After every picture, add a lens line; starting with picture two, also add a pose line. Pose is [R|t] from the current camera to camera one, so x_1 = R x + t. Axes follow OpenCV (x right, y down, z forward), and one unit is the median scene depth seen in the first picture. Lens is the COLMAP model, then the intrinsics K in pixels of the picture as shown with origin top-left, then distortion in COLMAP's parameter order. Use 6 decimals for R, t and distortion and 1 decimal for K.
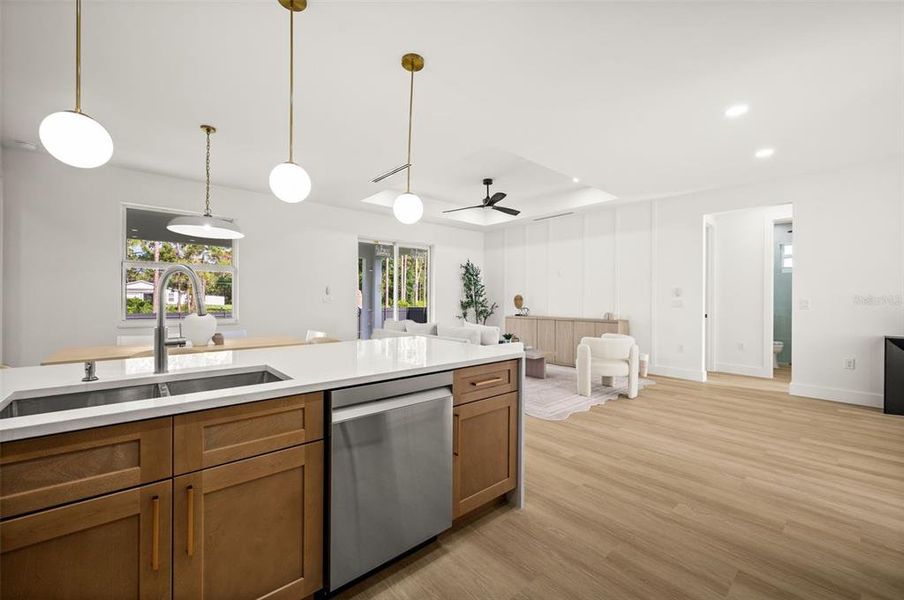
lens RADIAL K [[360.1, 0, 454.7], [0, 360.1, 298.9], [0, 0, 1]] dist [0.001514, 0.000060]
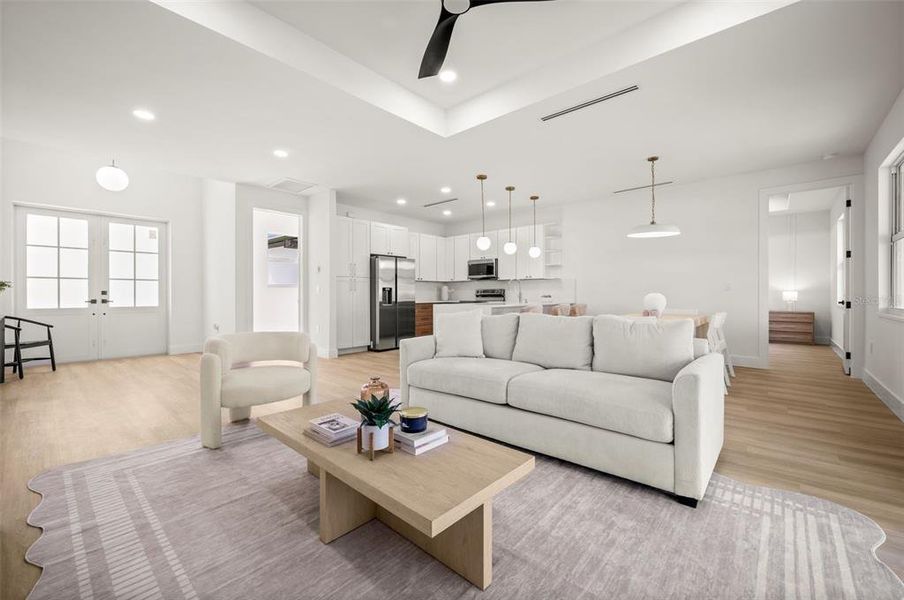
lens RADIAL K [[368.5, 0, 453.4], [0, 368.5, 297.6], [0, 0, 1]] dist [0.002487, -0.000063]
pose [[-0.991961, -0.000711, -0.126541, 0.251563], [-0.001725, 0.999967, 0.007899, 0.046059], [0.126532, 0.008054, -0.991930, 2.359753]]
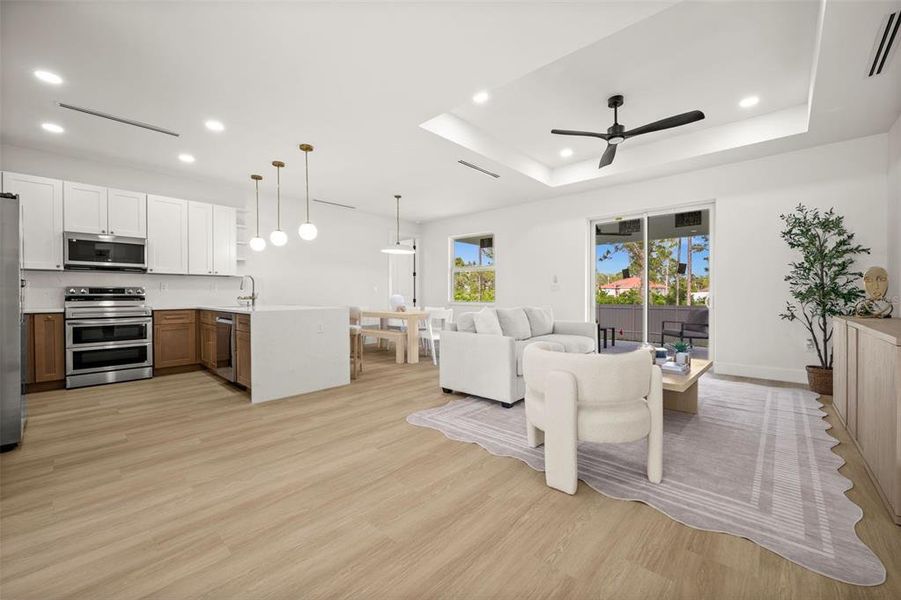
lens RADIAL K [[358.9, 0, 453.1], [0, 358.9, 298.9], [0, 0, 1]] dist [0.001514, 0.000060]
pose [[0.103902, 0.005821, -0.994570, 1.242390], [0.002757, 0.999977, 0.006141, 0.051188], [0.994584, -0.003380, 0.103884, 1.118503]]
